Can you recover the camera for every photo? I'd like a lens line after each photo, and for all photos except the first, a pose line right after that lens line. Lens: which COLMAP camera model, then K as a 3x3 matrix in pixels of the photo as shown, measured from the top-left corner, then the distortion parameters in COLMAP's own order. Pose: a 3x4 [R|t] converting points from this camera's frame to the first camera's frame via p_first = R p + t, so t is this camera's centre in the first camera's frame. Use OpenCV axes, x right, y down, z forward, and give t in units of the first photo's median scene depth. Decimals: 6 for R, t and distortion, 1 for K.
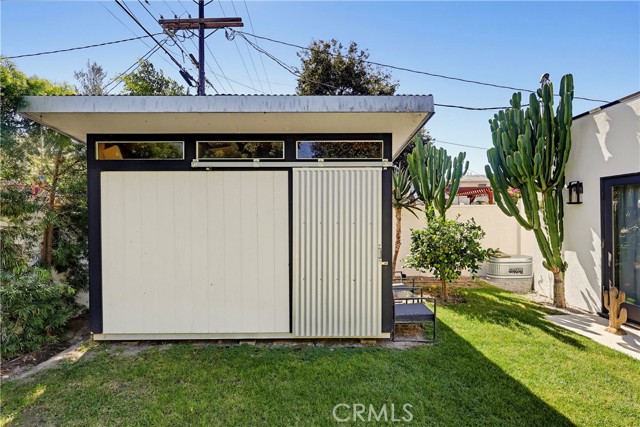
lens RADIAL K [[302.9, 0, 320.0], [0, 302.9, 213.5], [0, 0, 1]] dist [0.001679, 0.000164]
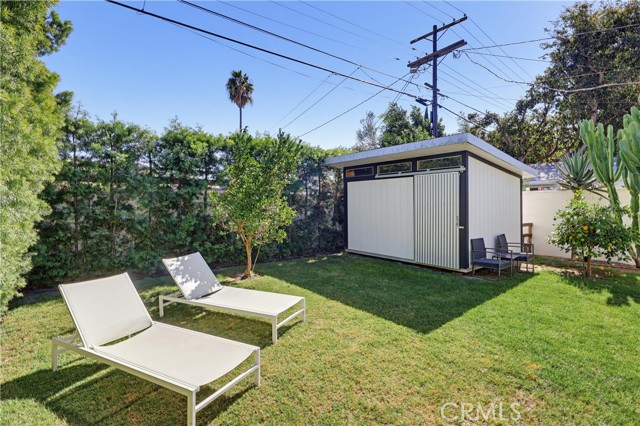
lens RADIAL K [[305.3, 0, 321.1], [0, 305.3, 201.8], [0, 0, 1]] dist [-0.001158, -0.000149]
pose [[0.612099, -0.002101, -0.790779, 1.065500], [0.012658, 0.999894, 0.007142, -0.002780], [0.790680, -0.014381, 0.612061, -0.654586]]
